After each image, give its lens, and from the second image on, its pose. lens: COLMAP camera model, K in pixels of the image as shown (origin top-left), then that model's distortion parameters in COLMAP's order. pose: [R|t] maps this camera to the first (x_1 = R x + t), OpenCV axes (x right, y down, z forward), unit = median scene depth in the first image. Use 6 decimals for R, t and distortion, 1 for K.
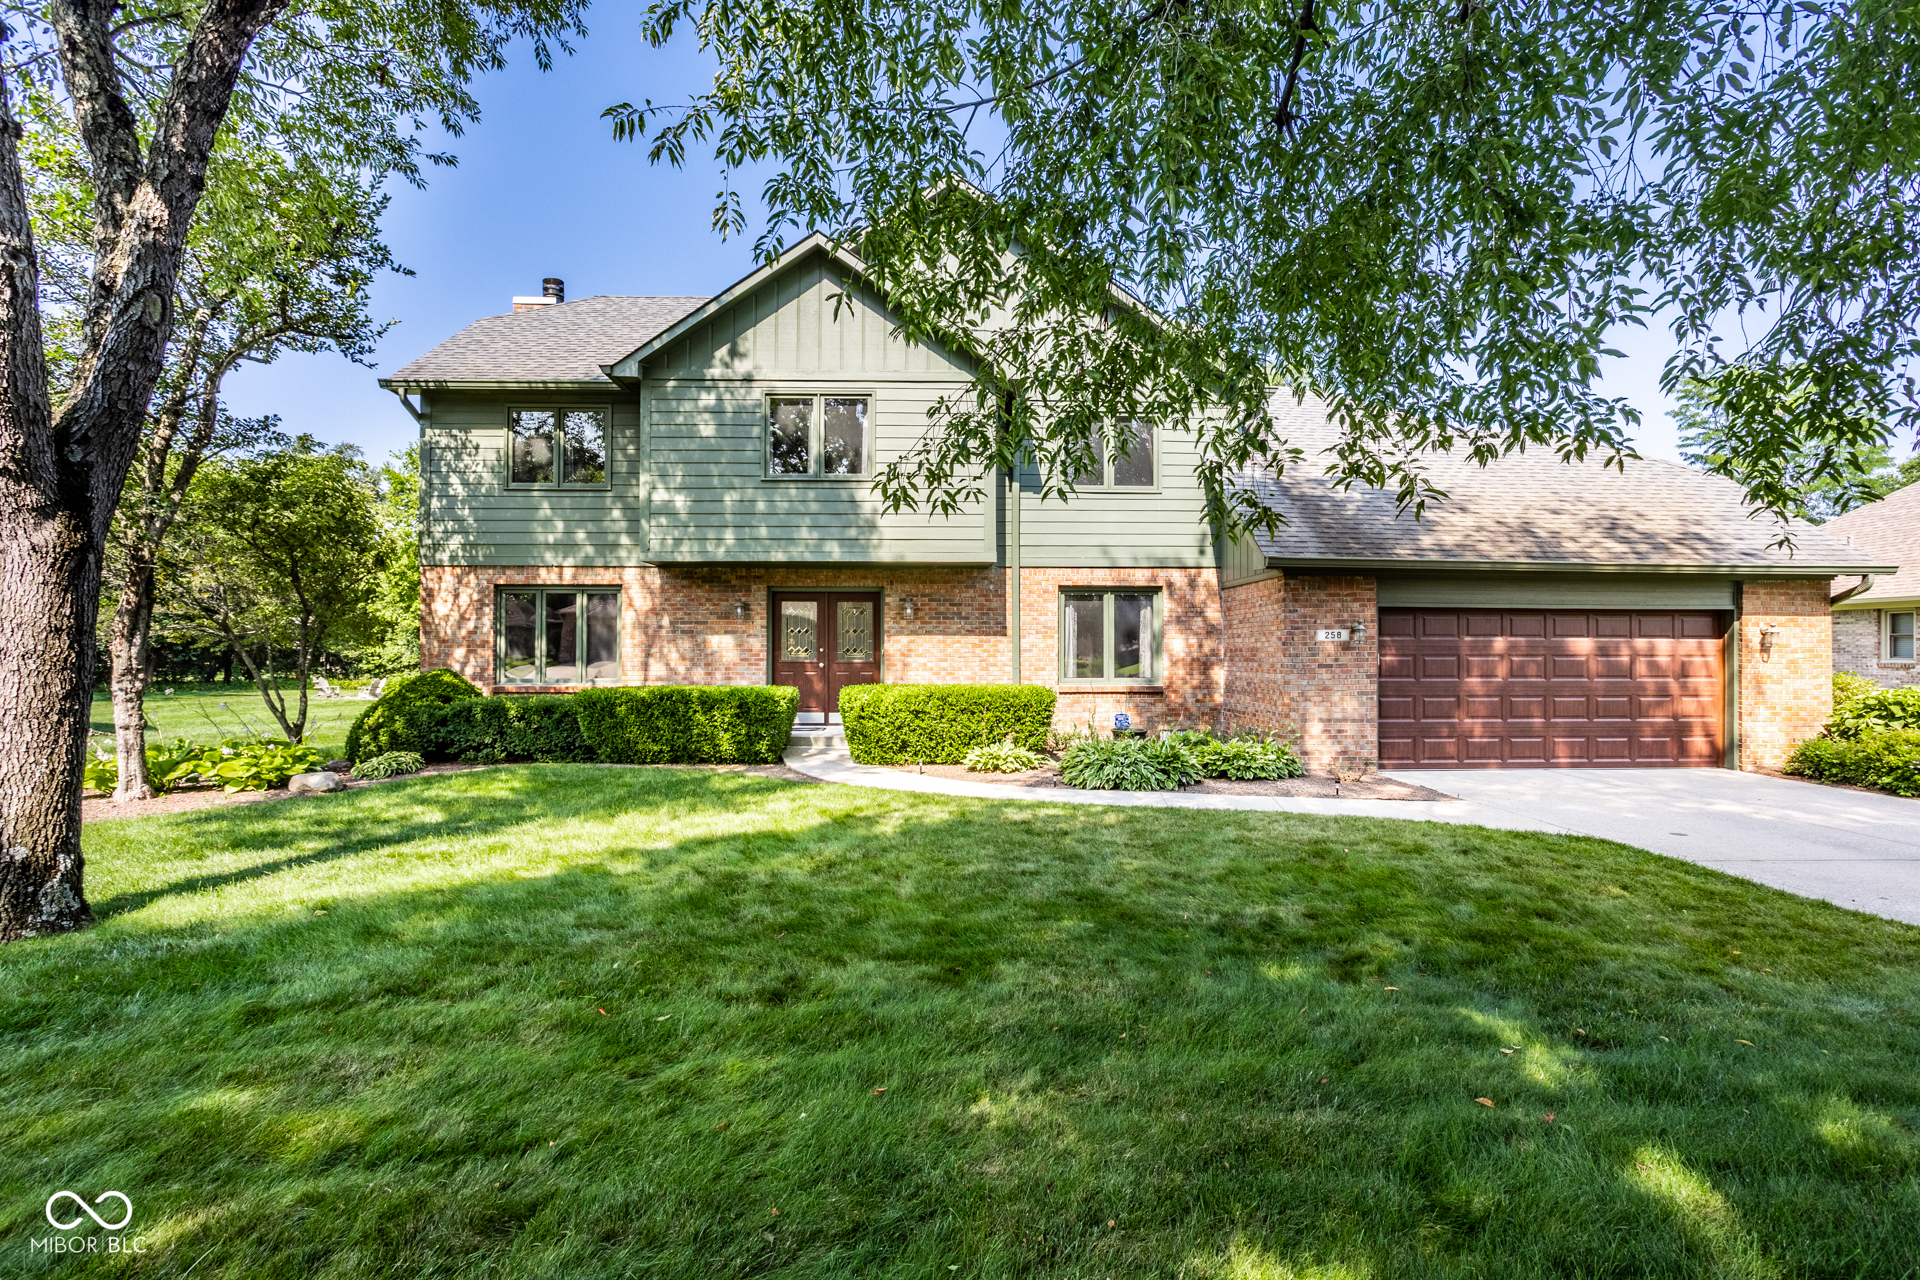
lens RADIAL K [[930.5, 0, 960.0], [0, 930.5, 640.0], [0, 0, 1]] dist [-0.019604, 0.009915]
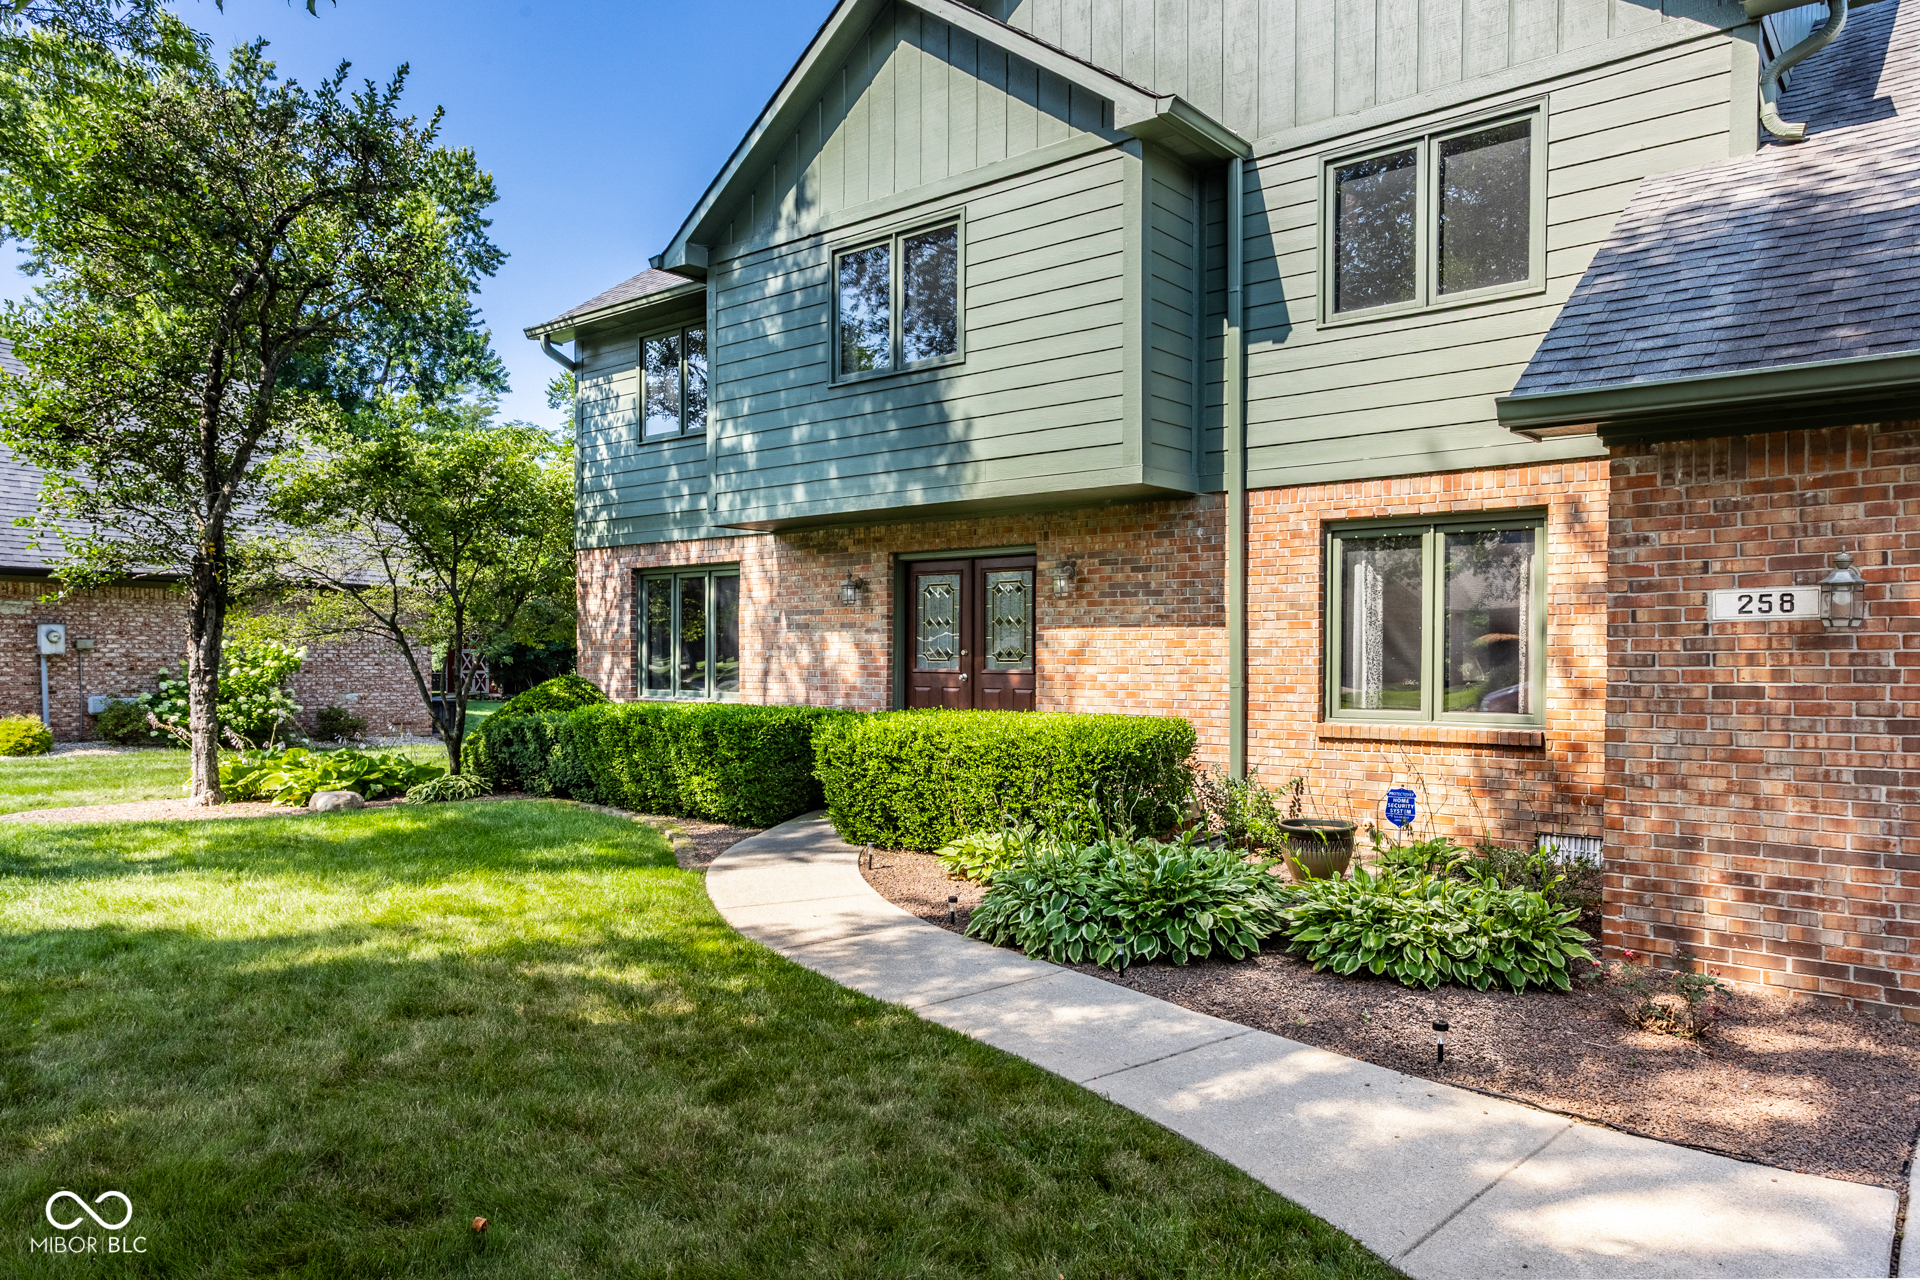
lens RADIAL K [[1294.6, 0, 960.0], [0, 1294.6, 640.0], [0, 0, 1]] dist [0.022382, -0.000158]
pose [[0.744352, -0.009037, -0.667727, 0.433044], [0.005347, 0.999957, -0.007574, 0.008773], [0.667767, 0.002067, 0.744368, 0.373781]]
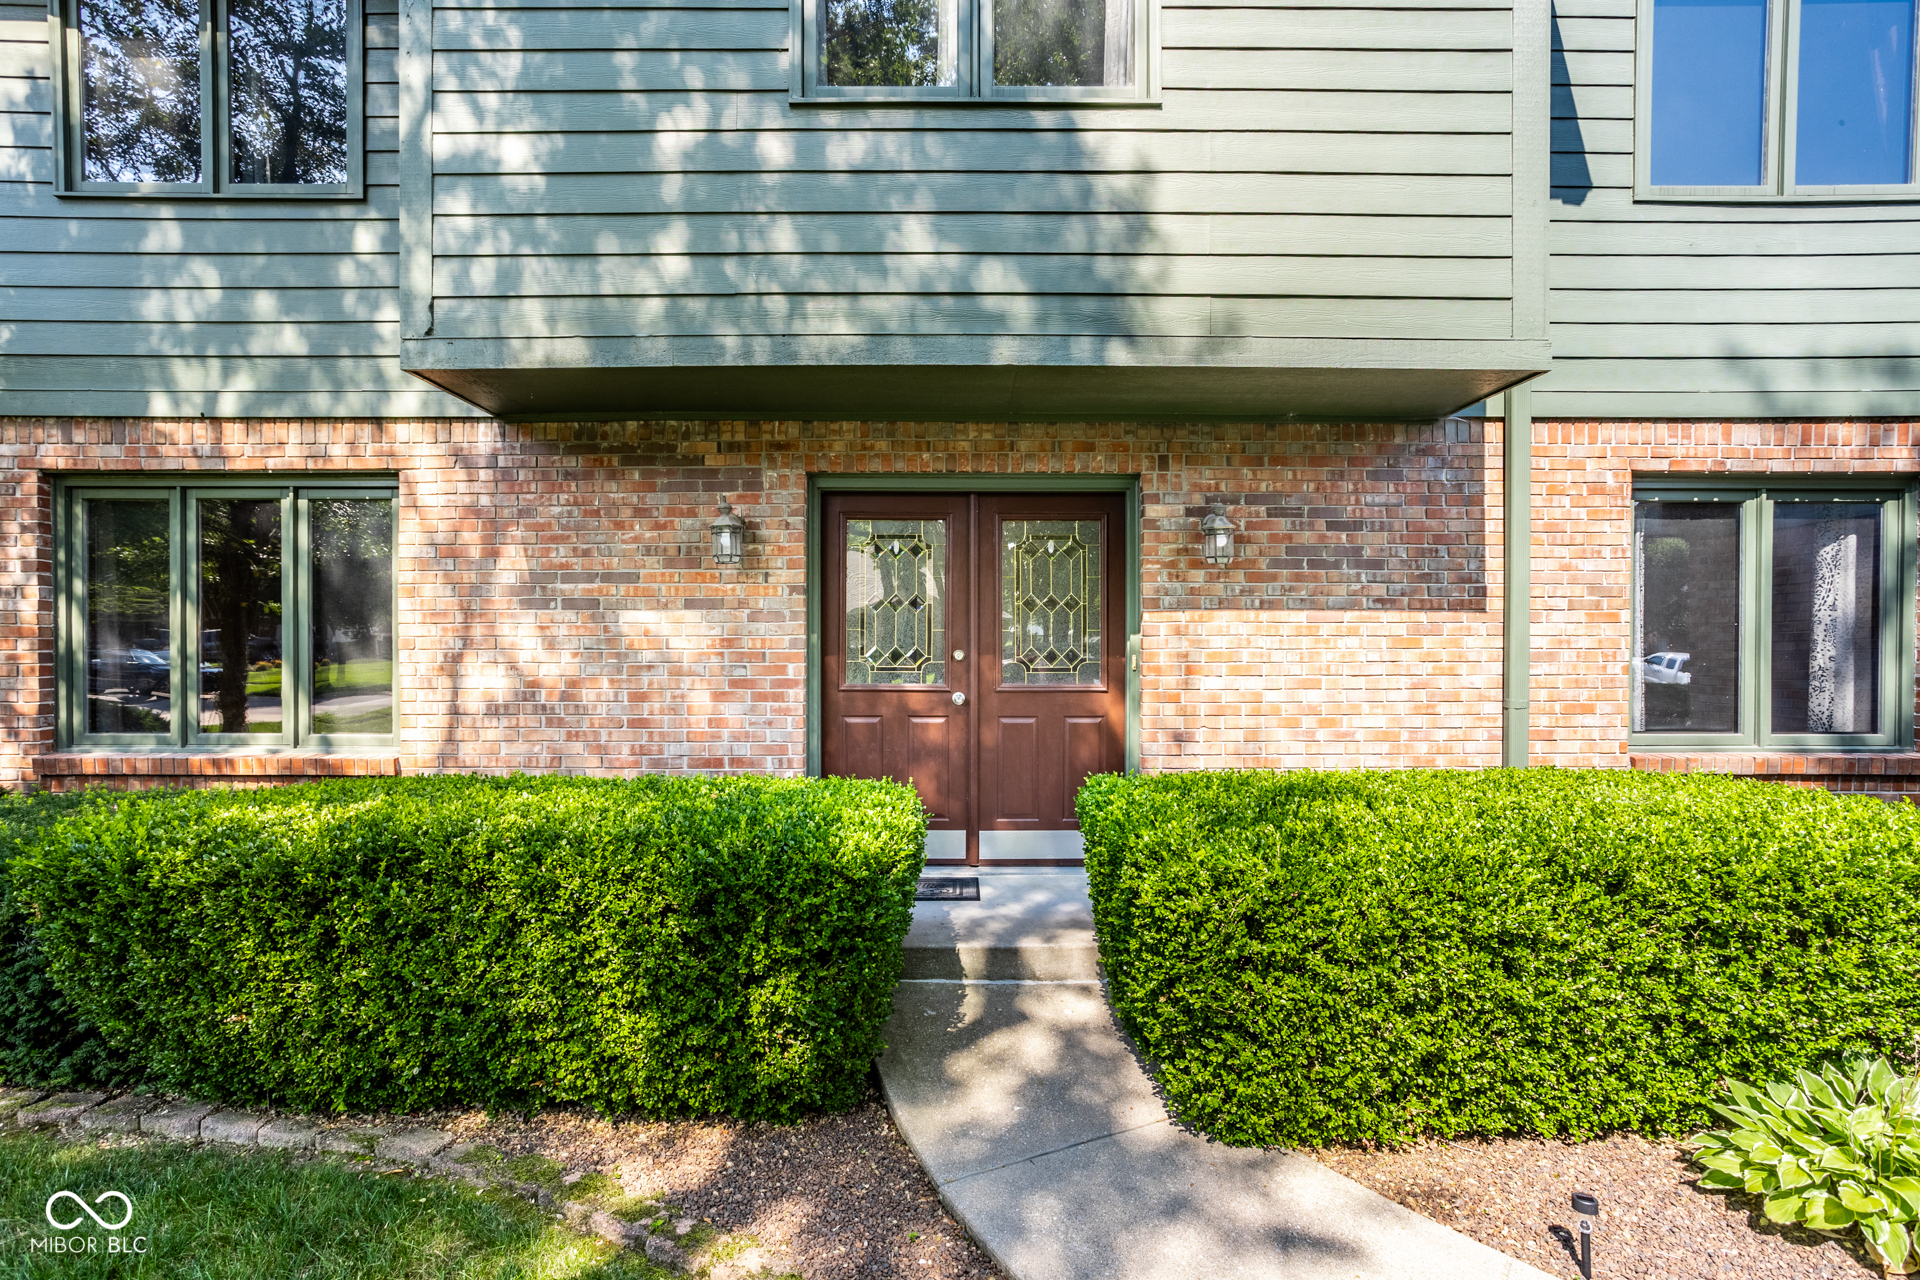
lens RADIAL K [[920.2, 0, 969.1], [0, 920.2, 642.8], [0, 0, 1]] dist [-0.005776, -0.000220]
pose [[0.999554, -0.000539, -0.029843, -0.138180], [0.000433, 0.999994, -0.003559, 0.007118], [0.029845, 0.003545, 0.999548, 0.665400]]
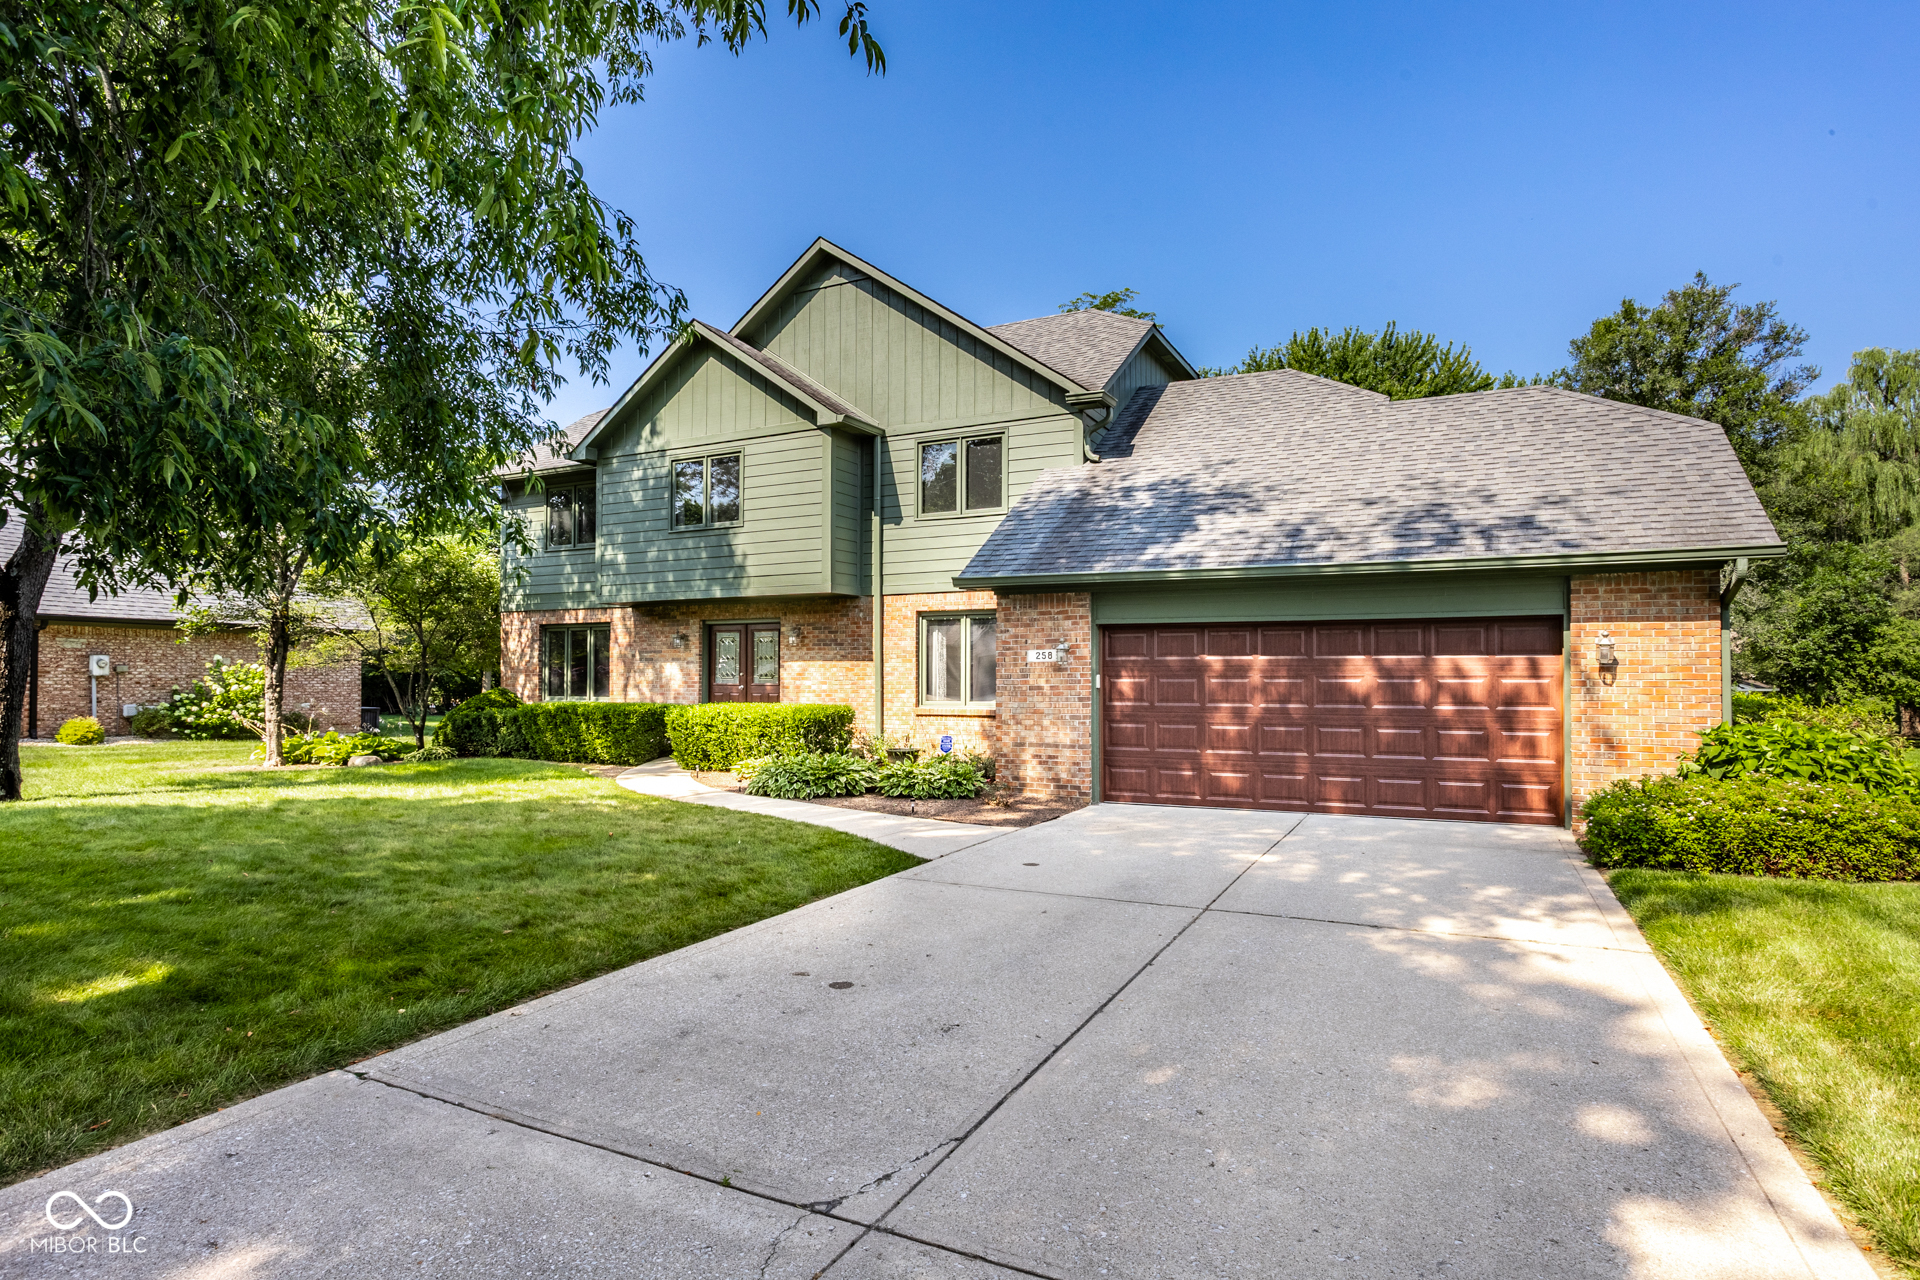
lens RADIAL K [[1015.2, 0, 950.9], [0, 1015.2, 658.9], [0, 0, 1]] dist [-0.019733, -0.000040]
pose [[0.869801, -0.010890, -0.493283, 0.716388], [0.005243, 0.999904, -0.012830, 0.009305], [0.493376, 0.008573, 0.869774, 0.038707]]
